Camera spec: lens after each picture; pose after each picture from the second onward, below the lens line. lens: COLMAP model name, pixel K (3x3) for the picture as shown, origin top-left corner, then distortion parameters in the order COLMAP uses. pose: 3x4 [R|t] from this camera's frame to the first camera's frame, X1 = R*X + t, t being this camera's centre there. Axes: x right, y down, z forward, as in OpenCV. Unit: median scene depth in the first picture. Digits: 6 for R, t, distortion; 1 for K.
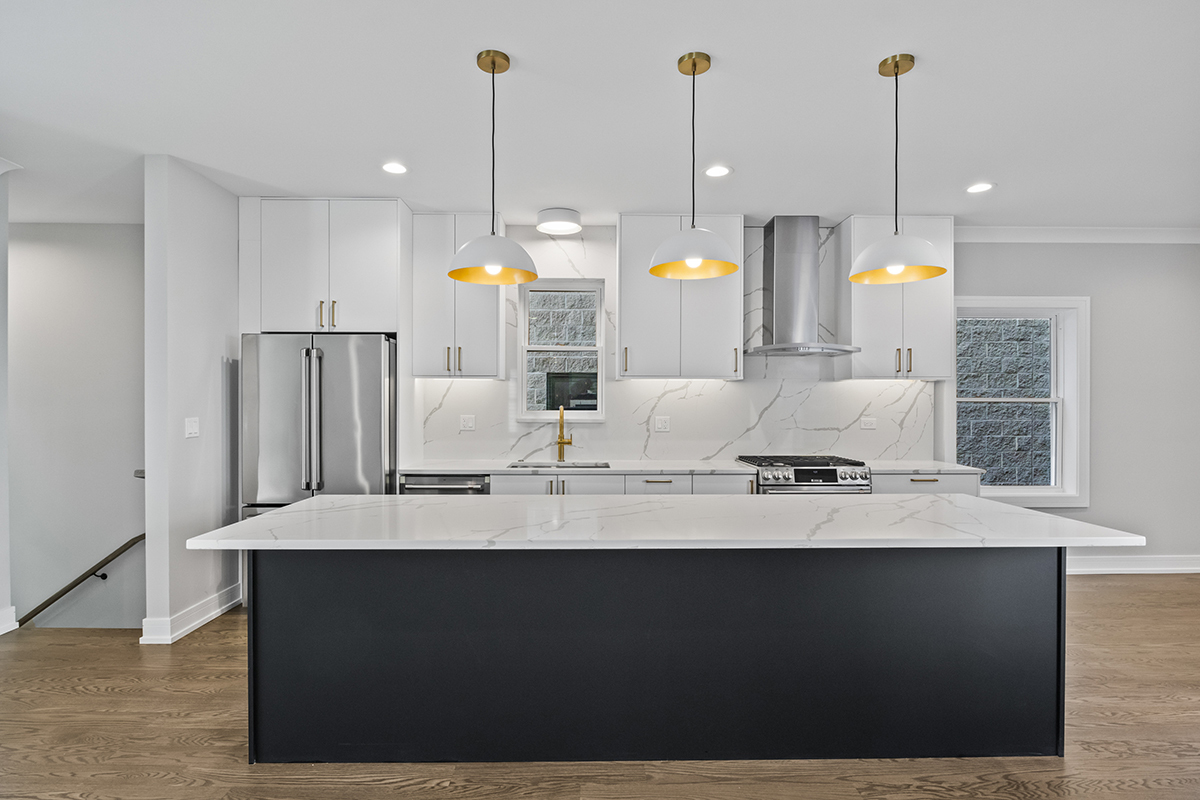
lens RADIAL K [[601.0, 0, 594.2], [0, 601.0, 399.7], [0, 0, 1]] dist [-0.004089, -0.000937]
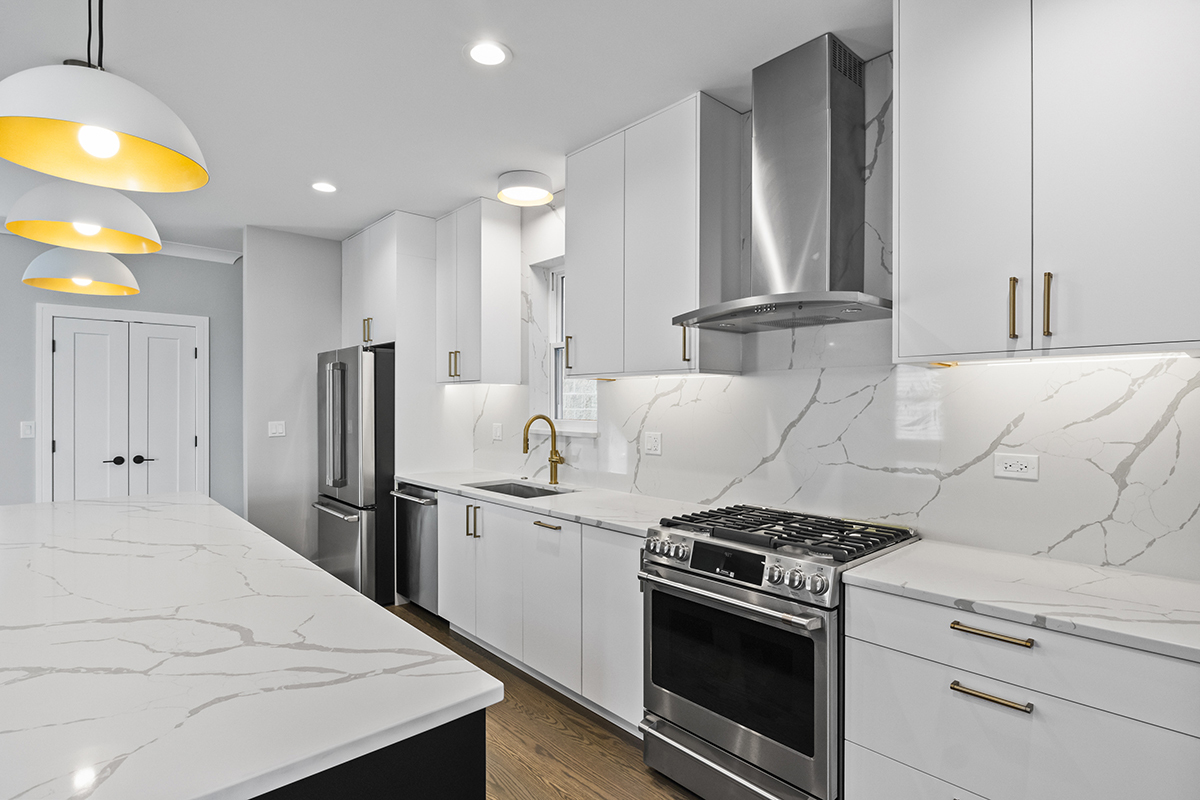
lens RADIAL K [[601.0, 0, 602.1], [0, 601.0, 402.5], [0, 0, 1]] dist [-0.004089, -0.000937]
pose [[0.657290, -0.002834, -0.753632, 0.586934], [0.004158, 0.999991, -0.000134, -0.005674], [0.753626, -0.003045, 0.657296, 0.512611]]
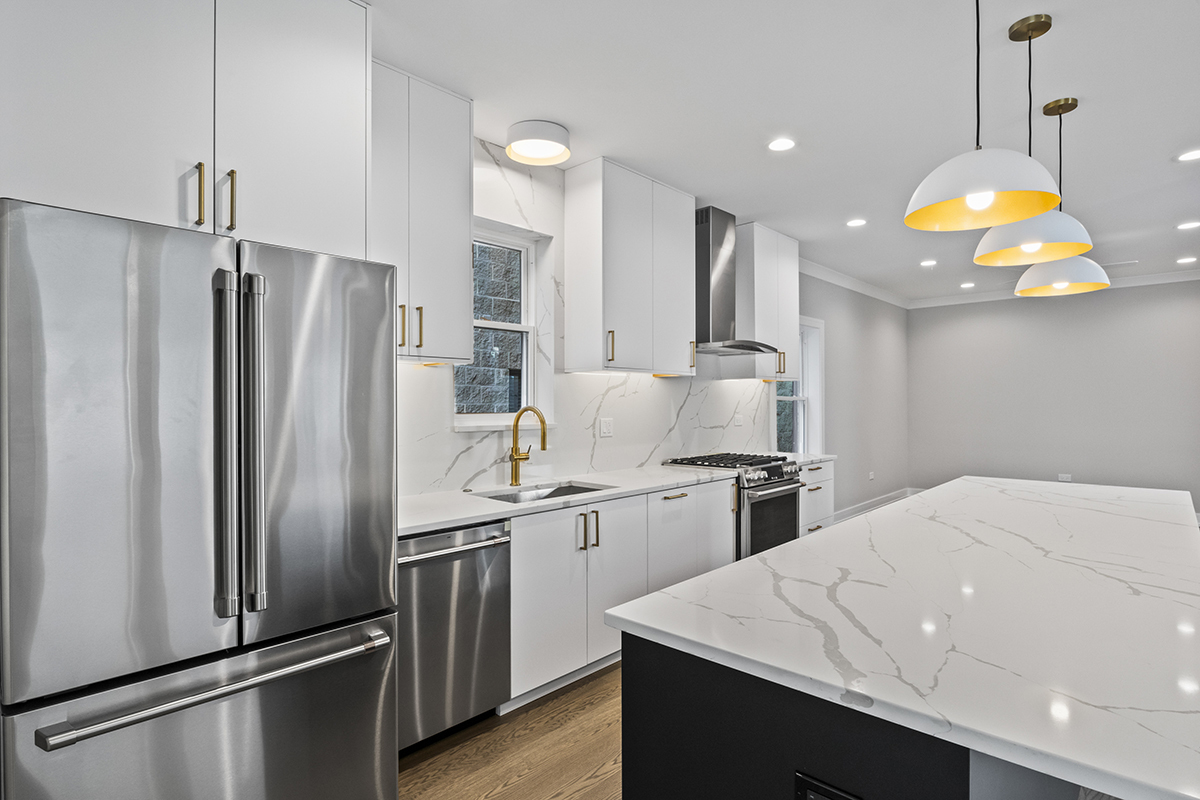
lens RADIAL K [[601.0, 0, 596.5], [0, 601.0, 402.9], [0, 0, 1]] dist [-0.004089, -0.000937]
pose [[0.705516, -0.004655, 0.708679, -0.479010], [0.000731, 0.999983, 0.005840, 0.002161], [-0.708694, -0.003602, 0.705507, 0.430920]]
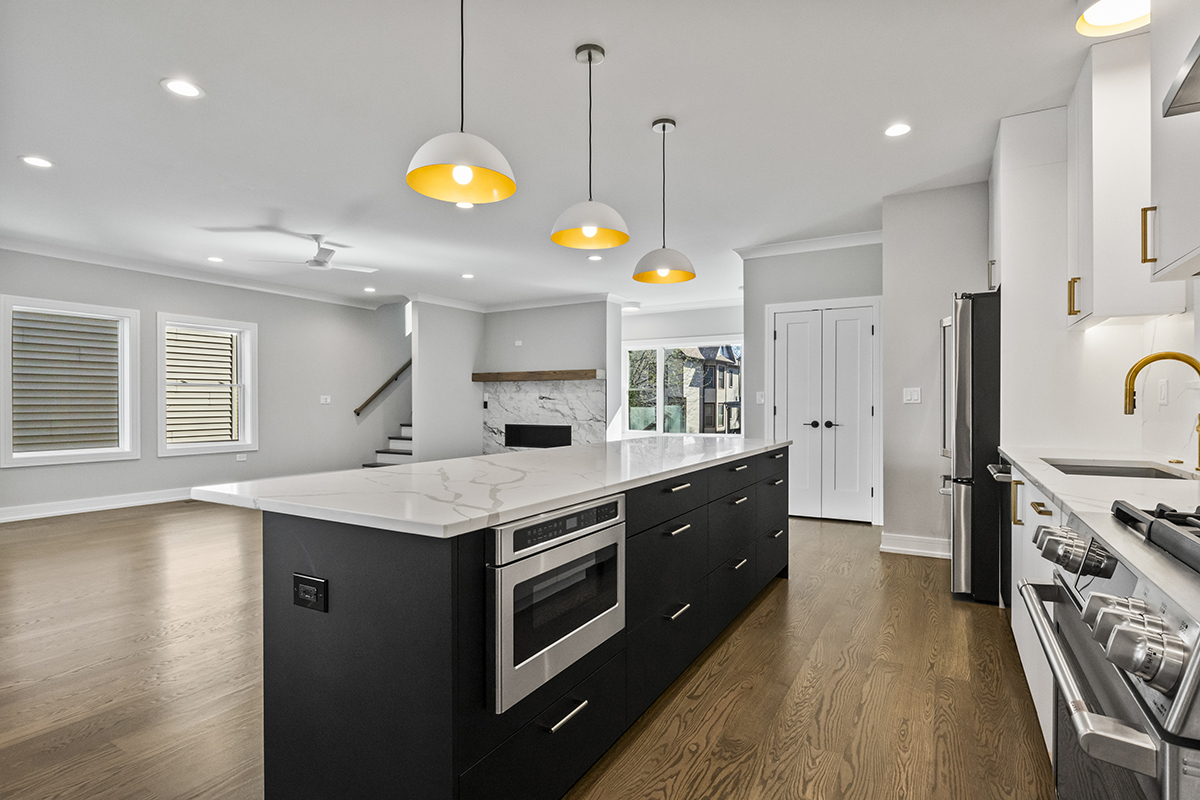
lens RADIAL K [[601.0, 0, 604.1], [0, 601.0, 405.1], [0, 0, 1]] dist [-0.004089, -0.000937]
pose [[-0.507813, 0.000304, -0.861467, 0.576788], [0.002027, 0.999998, -0.000842, 0.050293], [0.861465, -0.002174, -0.507812, 0.820918]]
